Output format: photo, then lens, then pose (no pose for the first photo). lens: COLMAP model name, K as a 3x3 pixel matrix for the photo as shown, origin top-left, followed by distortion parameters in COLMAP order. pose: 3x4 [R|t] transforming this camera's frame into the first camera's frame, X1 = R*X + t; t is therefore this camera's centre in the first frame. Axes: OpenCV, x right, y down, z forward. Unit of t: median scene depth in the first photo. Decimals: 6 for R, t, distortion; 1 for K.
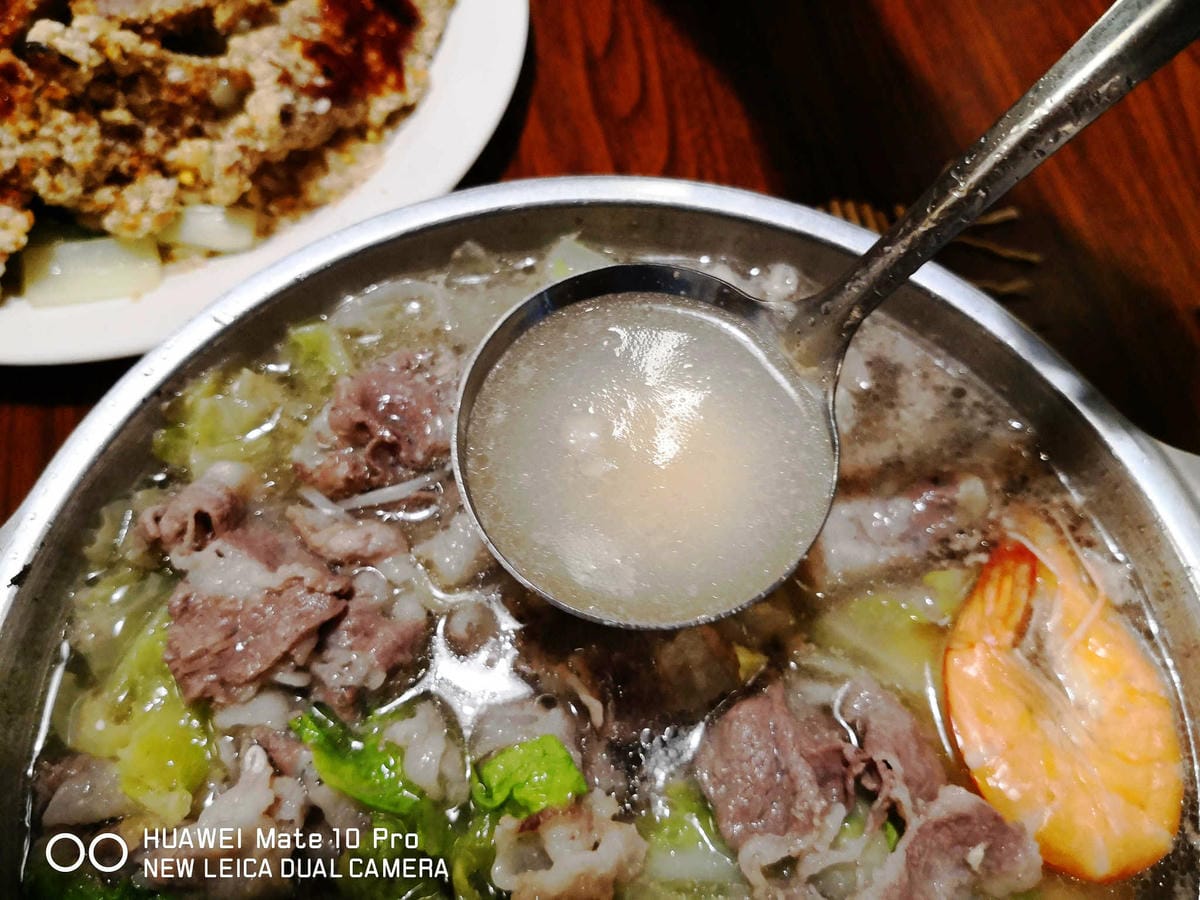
lens RADIAL K [[1002.8, 0, 600.0], [0, 1002.8, 450.0], [0, 0, 1]] dist [-0.006290, -0.000609]
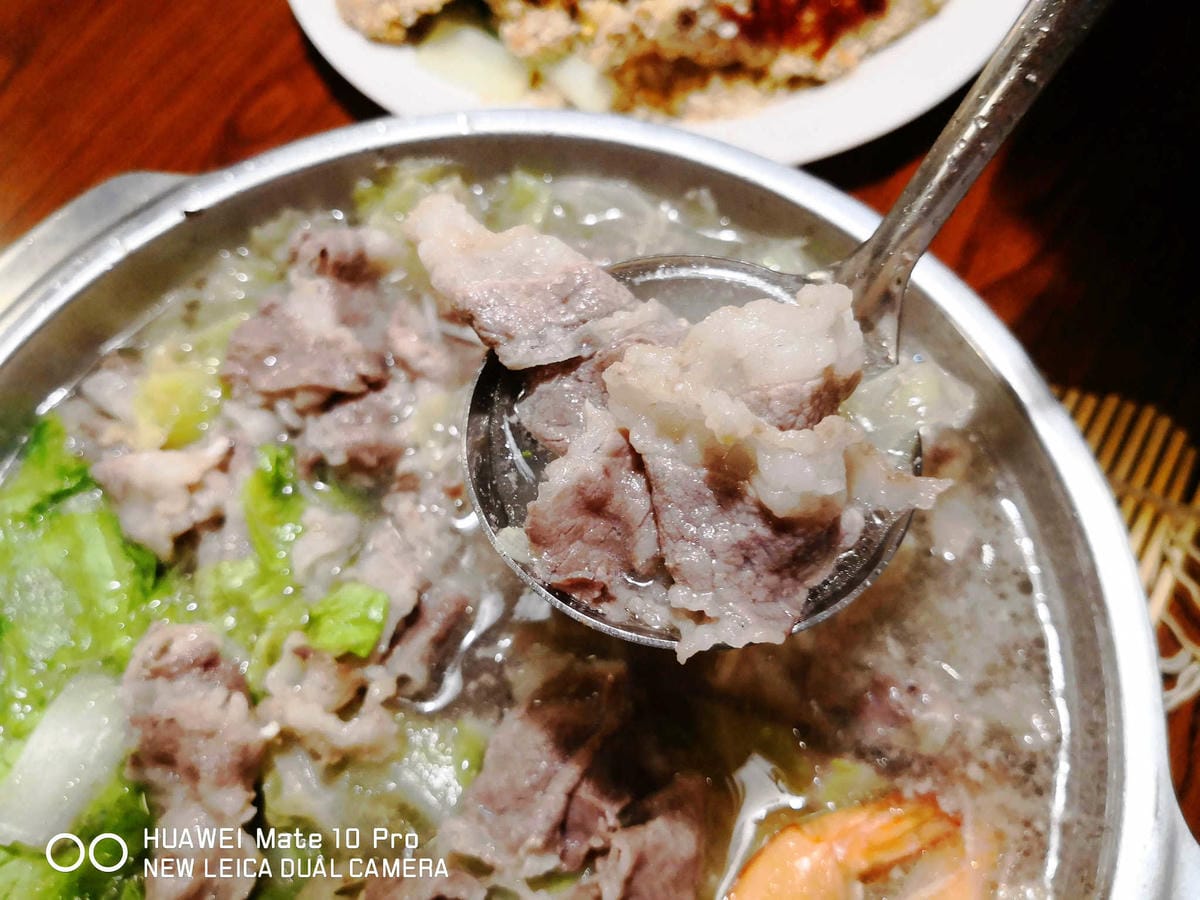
lens RADIAL K [[1002.8, 0, 600.0], [0, 1002.8, 450.0], [0, 0, 1]] dist [-0.006290, -0.000609]
pose [[0.736062, 0.588291, -0.334854, 0.226199], [-0.587671, 0.800857, 0.115199, -0.045995], [0.335941, 0.111990, 0.935201, 0.058044]]
